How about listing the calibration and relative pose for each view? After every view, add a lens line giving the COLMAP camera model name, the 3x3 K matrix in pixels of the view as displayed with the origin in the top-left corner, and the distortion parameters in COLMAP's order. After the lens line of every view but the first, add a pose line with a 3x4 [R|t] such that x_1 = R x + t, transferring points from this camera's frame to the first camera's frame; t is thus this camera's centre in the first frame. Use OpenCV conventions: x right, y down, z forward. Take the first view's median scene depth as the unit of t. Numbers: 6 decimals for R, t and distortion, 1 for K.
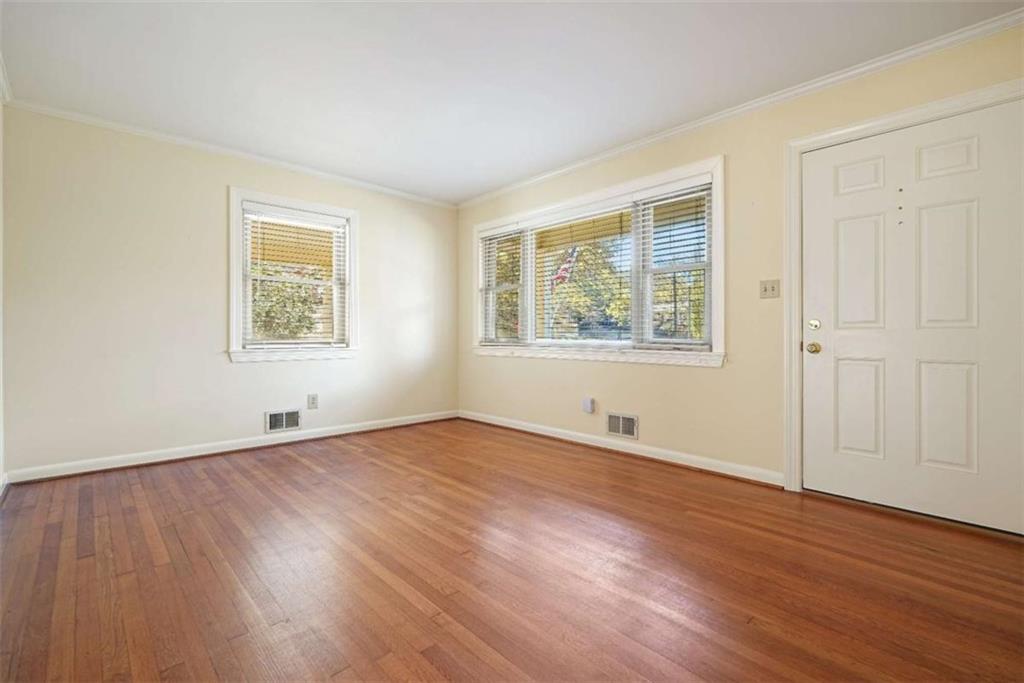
lens RADIAL K [[465.0, 0, 516.2], [0, 465.0, 335.2], [0, 0, 1]] dist [-0.008315, 0.007363]
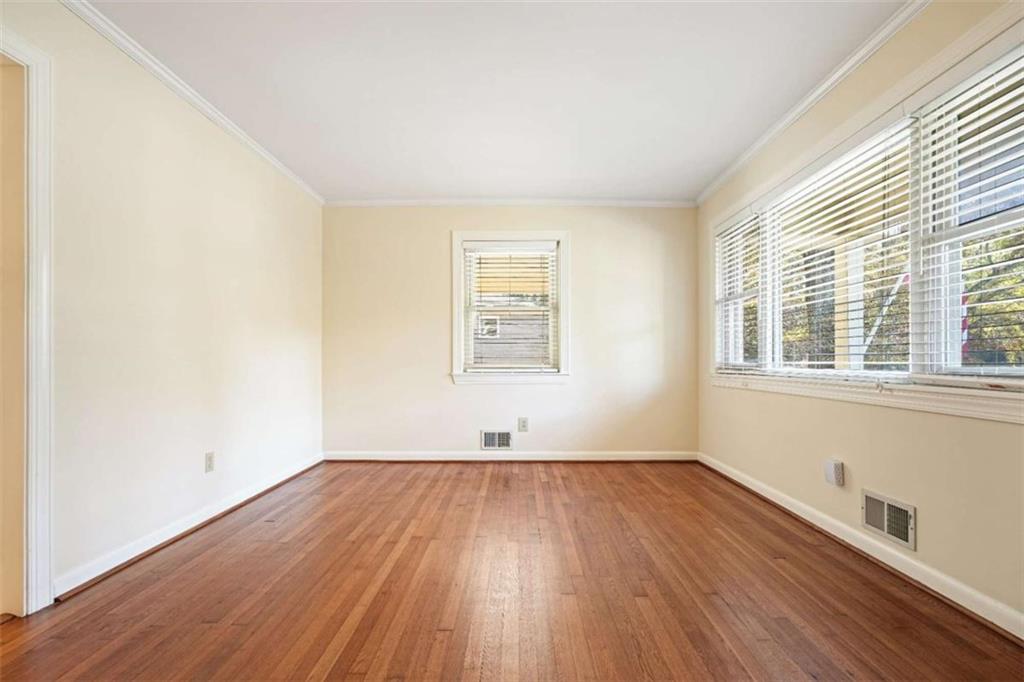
lens RADIAL K [[465.0, 0, 514.1], [0, 465.0, 359.0], [0, 0, 1]] dist [-0.008315, 0.007363]
pose [[0.723196, -0.001851, -0.690640, 0.280294], [0.000157, 0.999997, -0.002515, 0.000201], [0.690643, 0.001710, 0.723194, 0.261482]]
